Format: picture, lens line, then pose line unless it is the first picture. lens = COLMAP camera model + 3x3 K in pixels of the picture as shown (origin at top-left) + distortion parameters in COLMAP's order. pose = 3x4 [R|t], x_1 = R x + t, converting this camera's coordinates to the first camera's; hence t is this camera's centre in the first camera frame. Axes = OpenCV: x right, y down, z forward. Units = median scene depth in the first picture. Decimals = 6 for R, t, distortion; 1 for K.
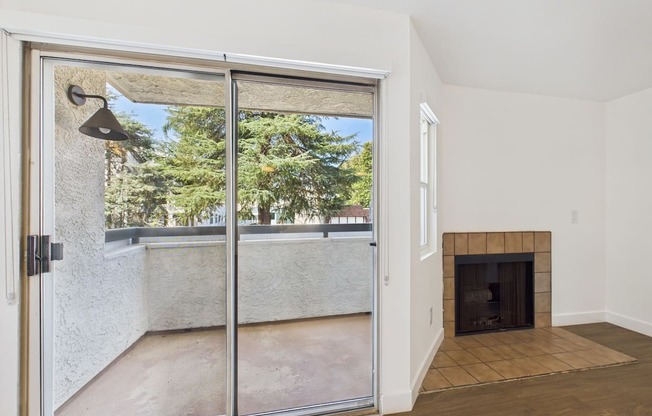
lens RADIAL K [[261.1, 0, 326.7], [0, 261.1, 204.2], [0, 0, 1]] dist [-0.002062, -0.000060]
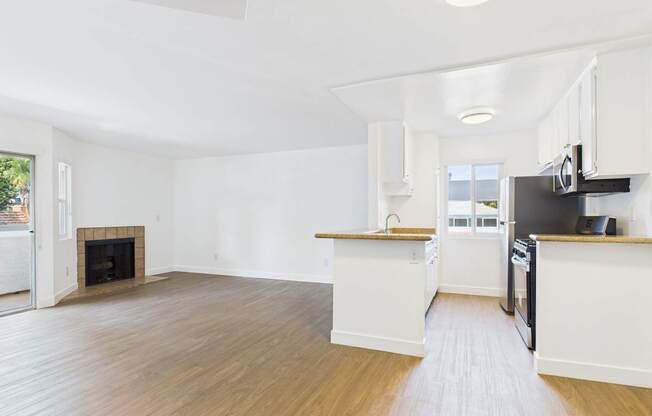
lens RADIAL K [[343.6, 0, 327.0], [0, 343.6, 214.5], [0, 0, 1]] dist [0.001204, 0.000077]
pose [[0.555256, -0.007599, 0.831645, -0.512077], [0.013839, 0.999904, -0.000104, 0.042792], [-0.831564, 0.011567, 0.555308, -1.595408]]
